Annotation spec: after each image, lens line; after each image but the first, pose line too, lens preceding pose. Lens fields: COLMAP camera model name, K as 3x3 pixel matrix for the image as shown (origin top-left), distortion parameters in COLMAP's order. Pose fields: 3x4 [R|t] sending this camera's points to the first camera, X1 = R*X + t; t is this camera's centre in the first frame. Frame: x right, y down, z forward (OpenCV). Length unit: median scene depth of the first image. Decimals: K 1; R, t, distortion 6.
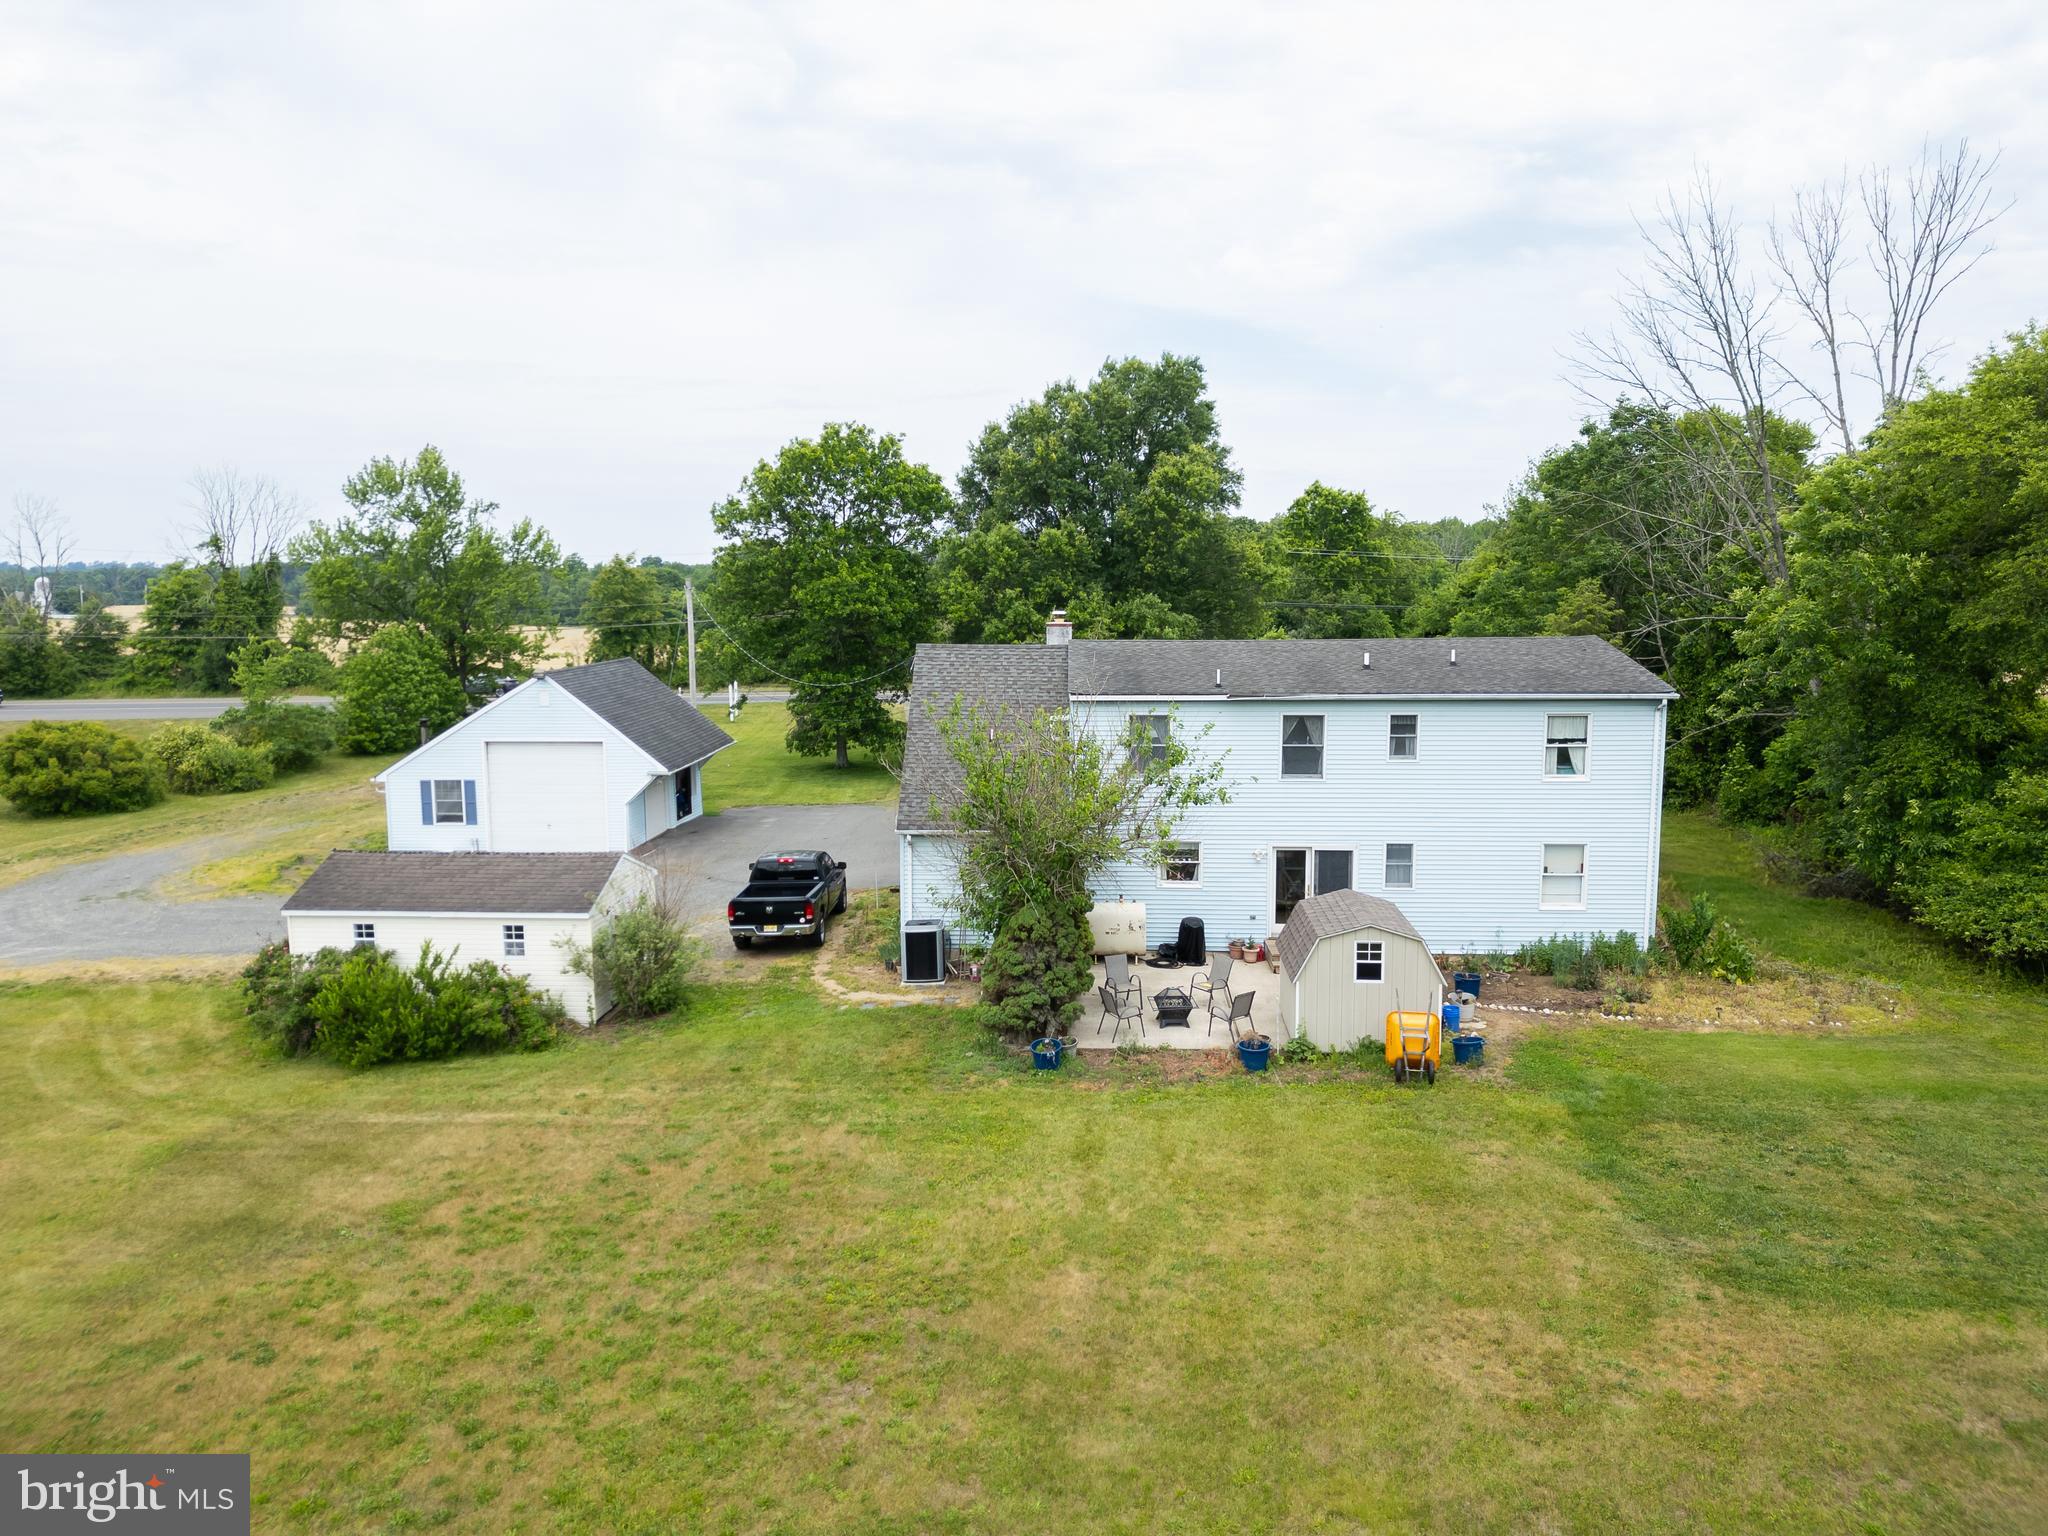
lens RADIAL K [[1380.5, 0, 1024.0], [0, 1380.5, 768.0], [0, 0, 1]] dist [0.025812, -0.001706]
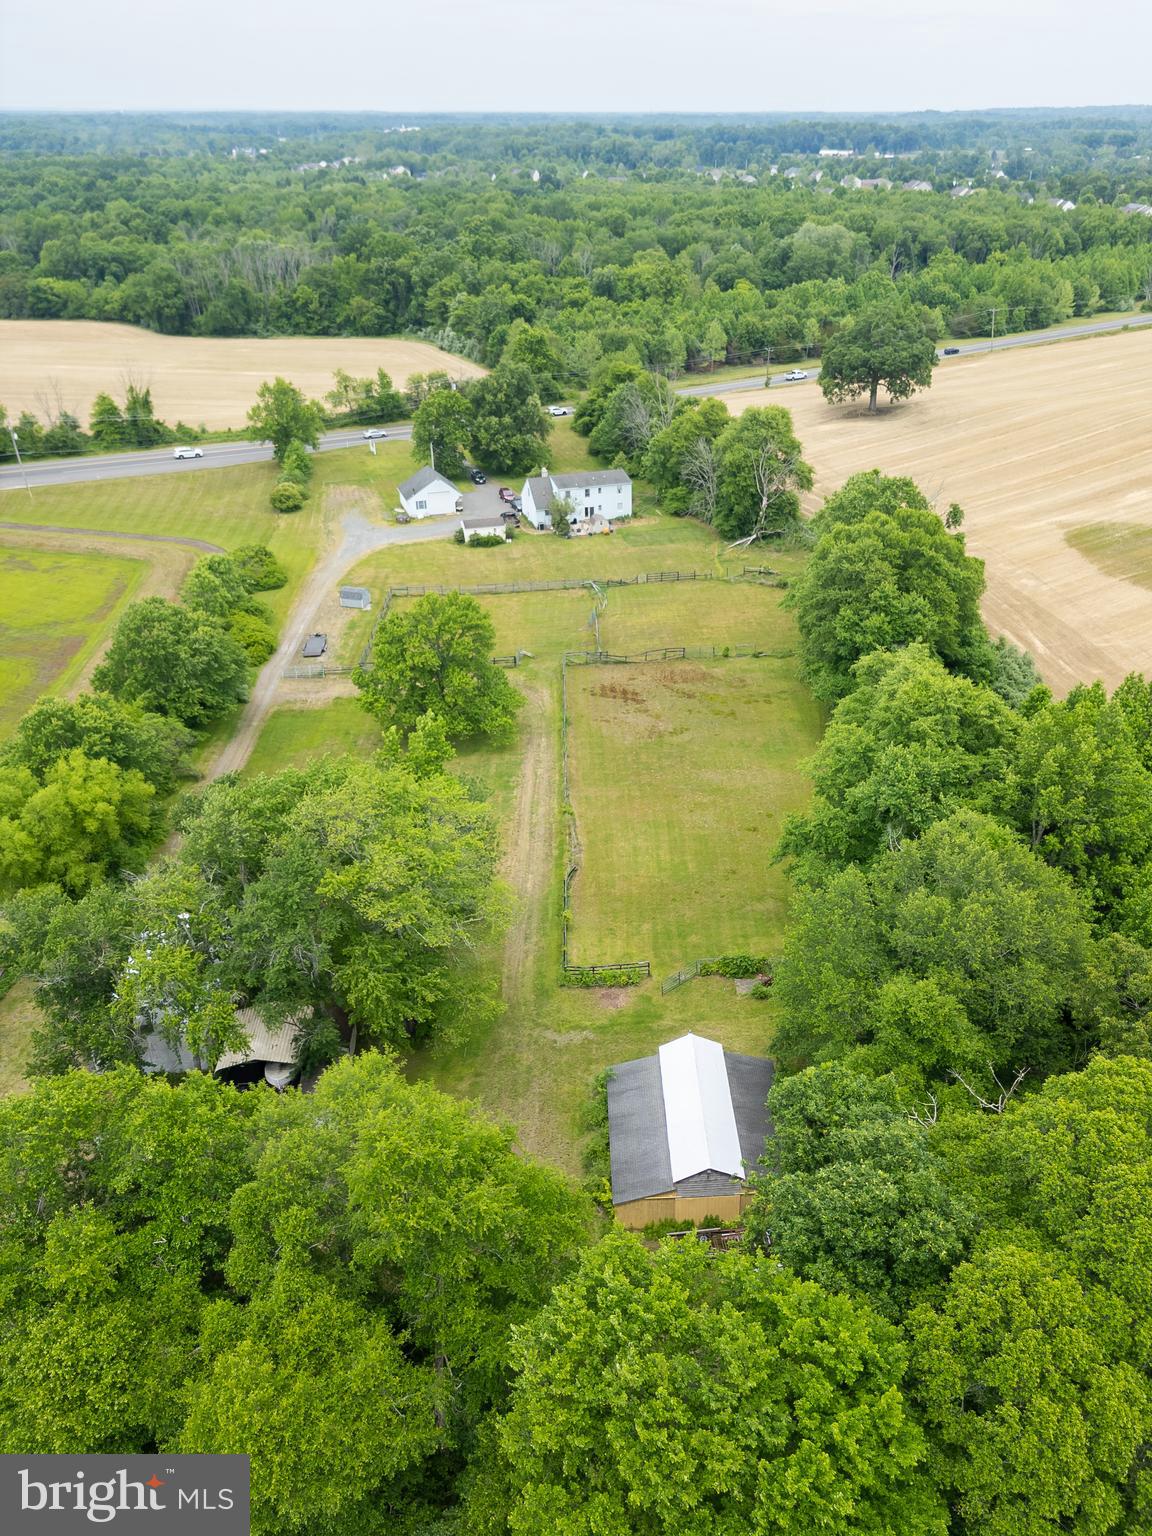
lens RADIAL K [[917.7, 0, 628.5], [0, 917.7, 769.4], [0, 0, 1]] dist [-0.002718, -0.002567]
pose [[0.926183, -0.195499, 0.322436, -1.516892], [0.041421, 0.902674, 0.428327, -0.798269], [-0.374792, -0.383354, 0.844139, -3.931442]]
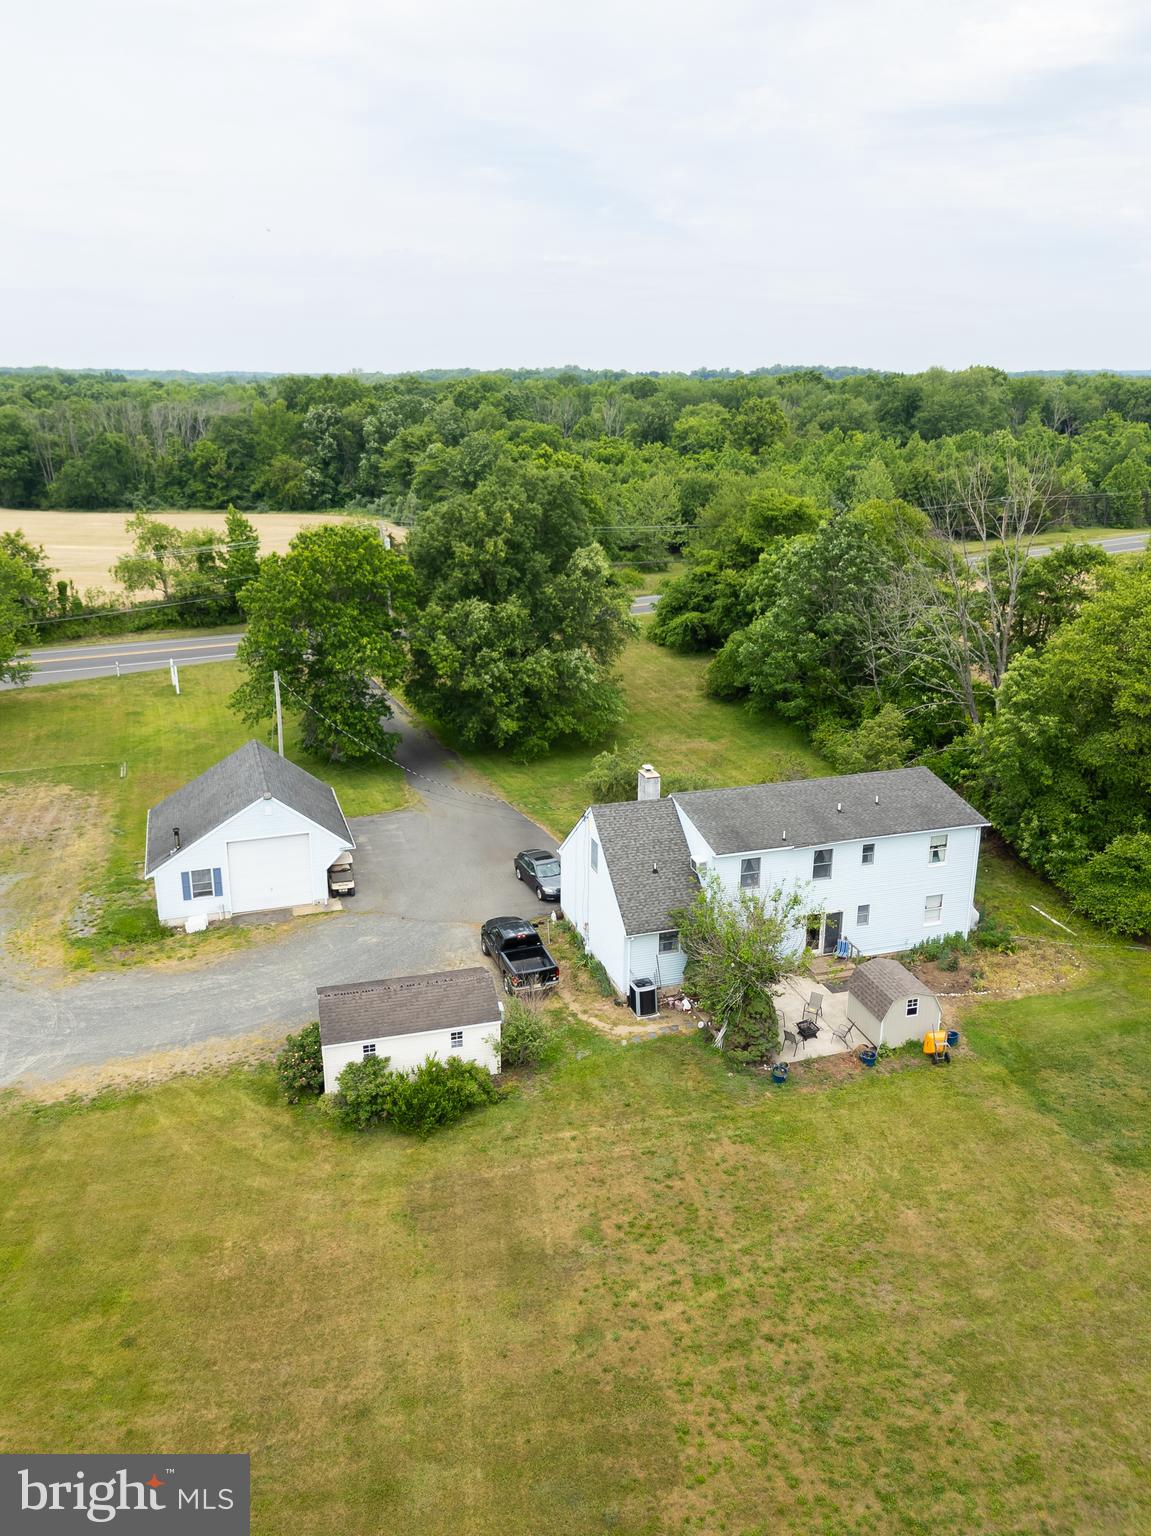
lens RADIAL K [[1098.4, 0, 575.5], [0, 1098.4, 768.0], [0, 0, 1]] dist [0.026695, -0.001811]
pose [[0.942835, -0.099596, 0.318031, -0.610717], [0.037760, 0.980080, 0.194983, -0.469356], [-0.331115, -0.171828, 0.927814, -0.293885]]
